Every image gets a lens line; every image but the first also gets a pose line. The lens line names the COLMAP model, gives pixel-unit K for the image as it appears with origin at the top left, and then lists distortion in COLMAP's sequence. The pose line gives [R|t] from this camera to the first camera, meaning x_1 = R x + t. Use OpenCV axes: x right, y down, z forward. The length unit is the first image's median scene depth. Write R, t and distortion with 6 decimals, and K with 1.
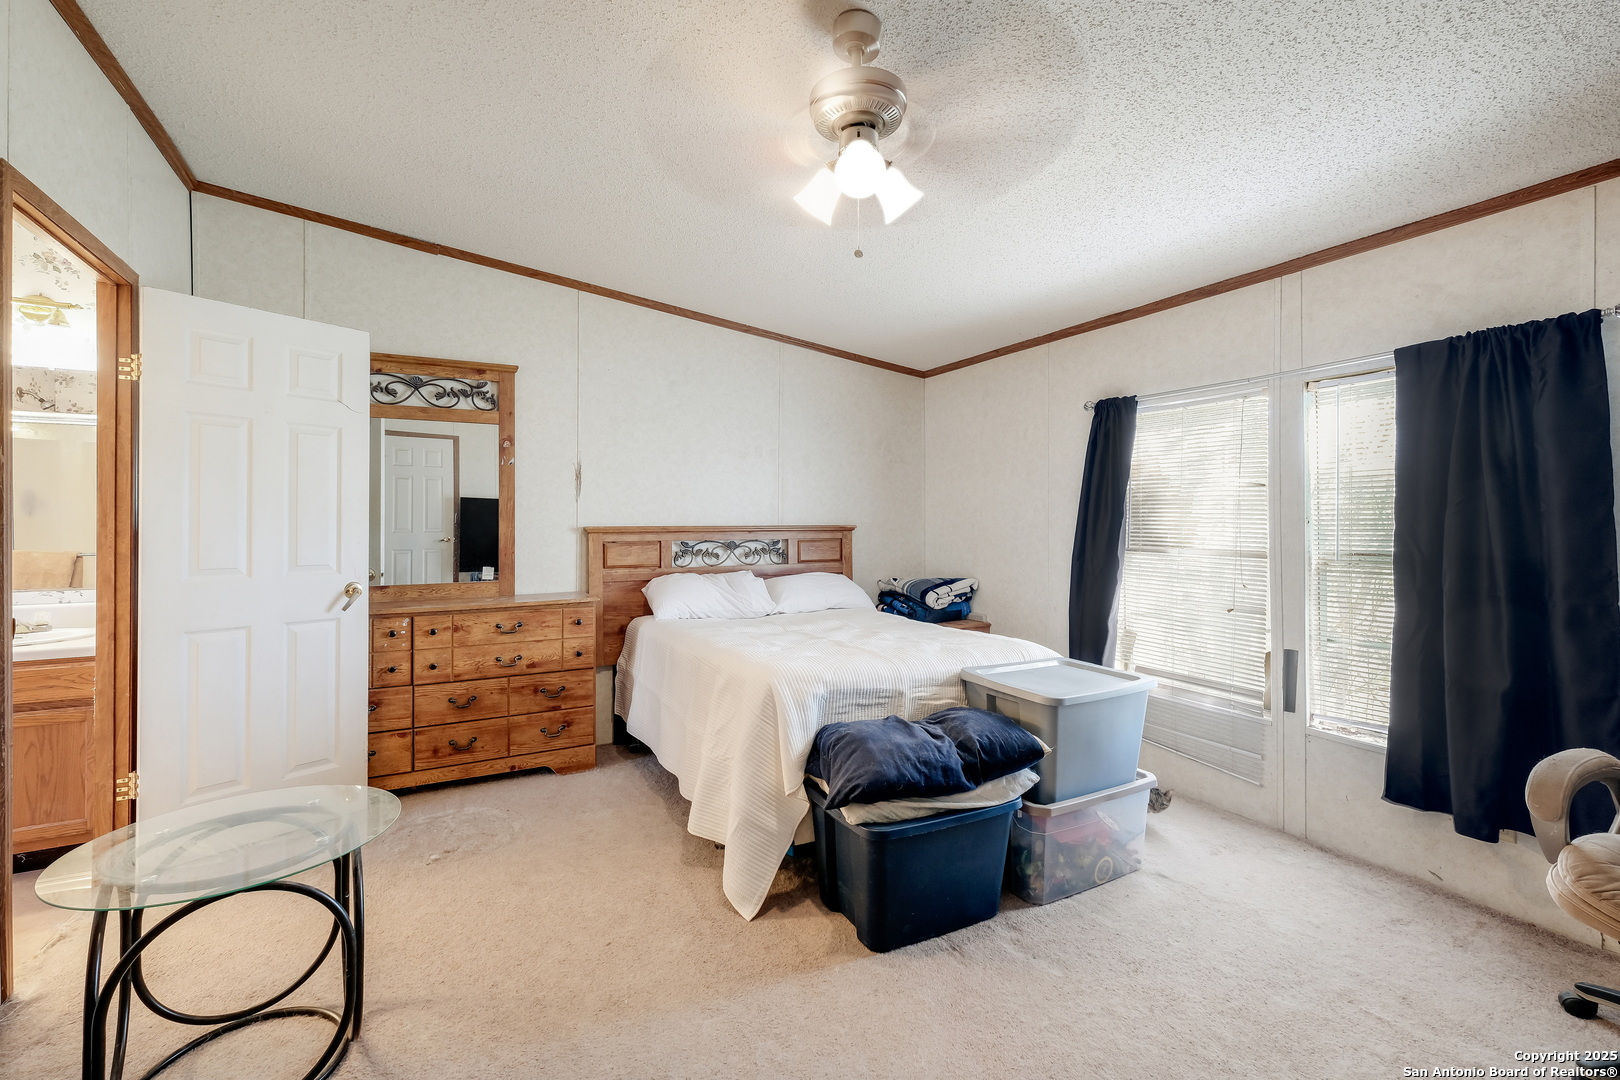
lens RADIAL K [[703.7, 0, 810.7], [0, 703.7, 519.5], [0, 0, 1]] dist [0.000581, 0.000489]
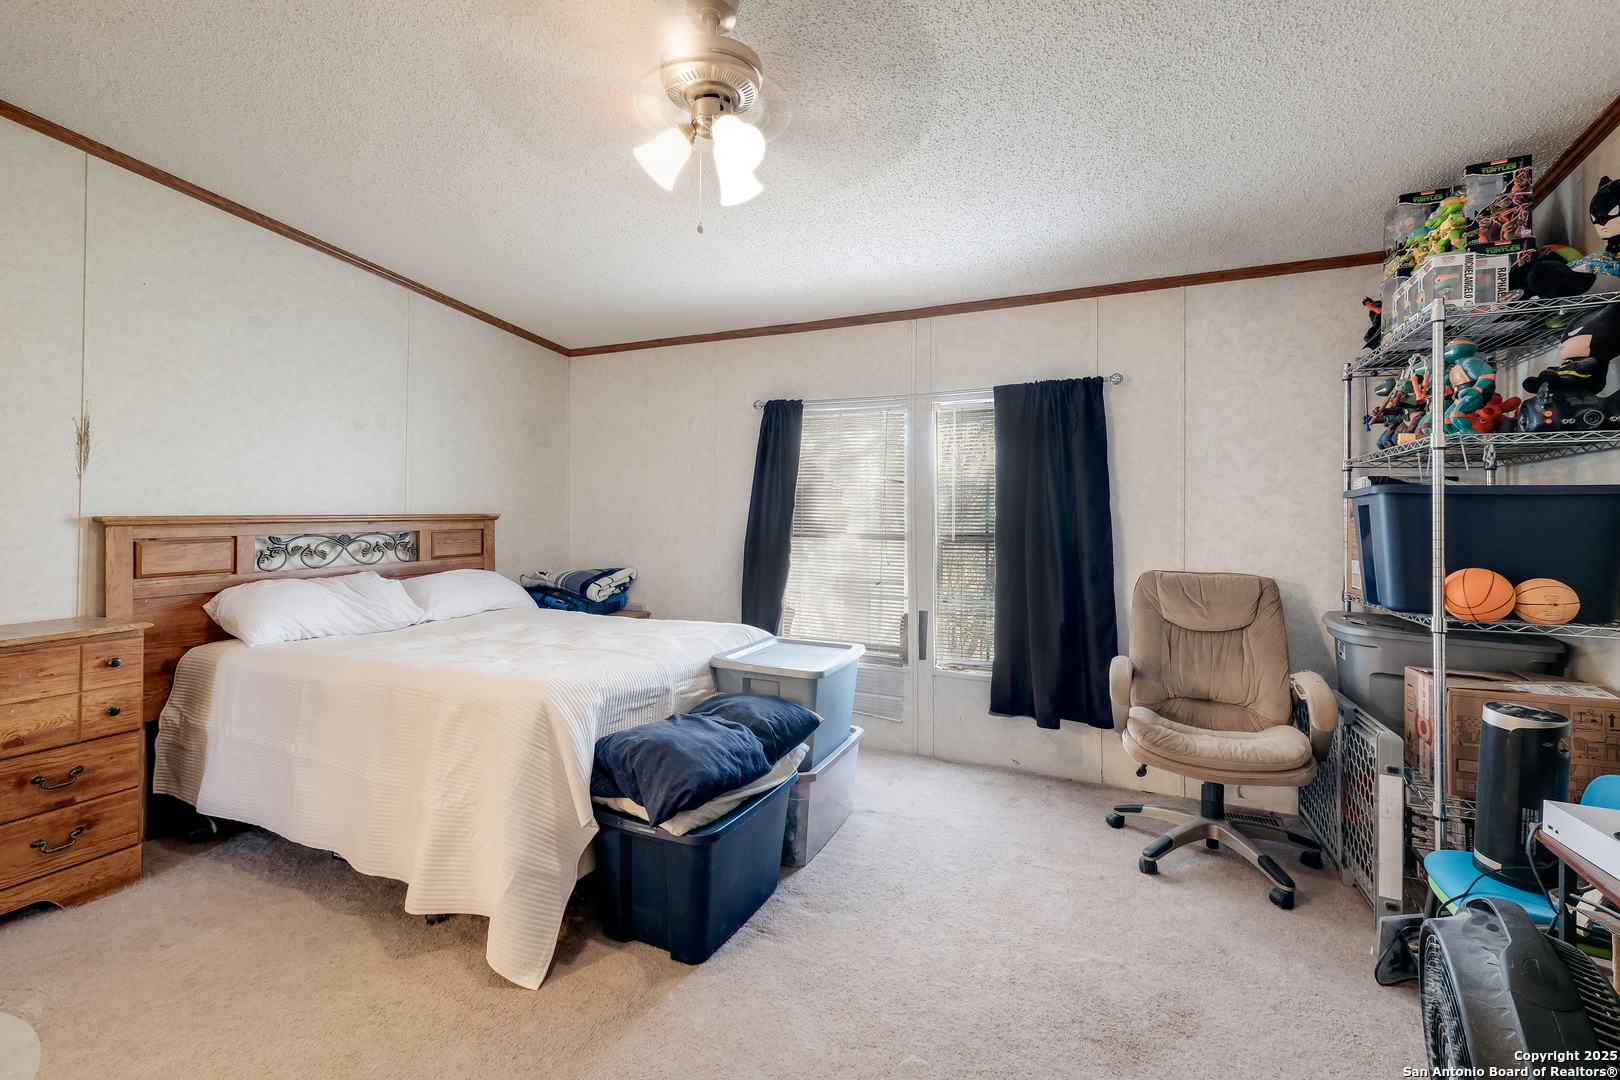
lens RADIAL K [[704.1, 0, 810.8], [0, 704.1, 502.0], [0, 0, 1]] dist [0.003635, 0.000384]
pose [[0.796490, 0.009256, 0.604581, -0.220956], [-0.004794, 0.999948, -0.008993, -0.000711], [-0.604633, 0.004265, 0.796493, 0.088287]]
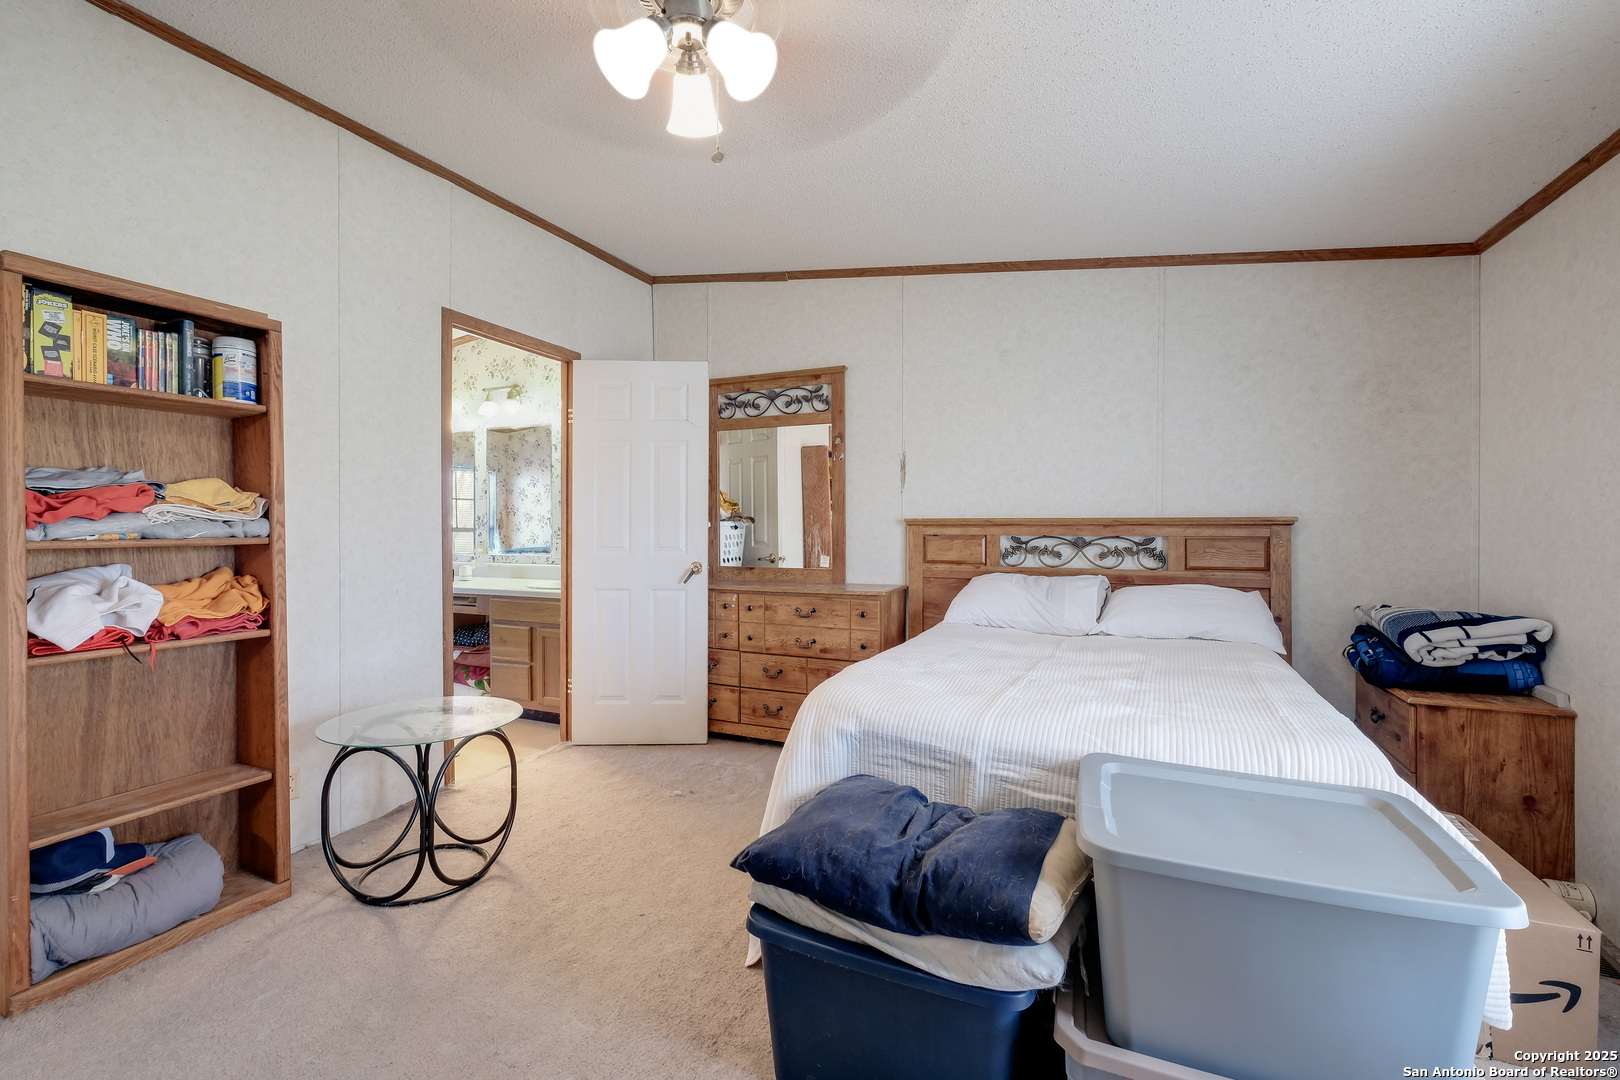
lens RADIAL K [[701.7, 0, 801.2], [0, 701.7, 524.0], [0, 0, 1]] dist [-0.000392, 0.000035]
pose [[0.603962, 0.005260, -0.796996, 0.420440], [0.004780, 0.999936, 0.010222, 0.007940], [0.796999, -0.009983, 0.603898, 0.347676]]
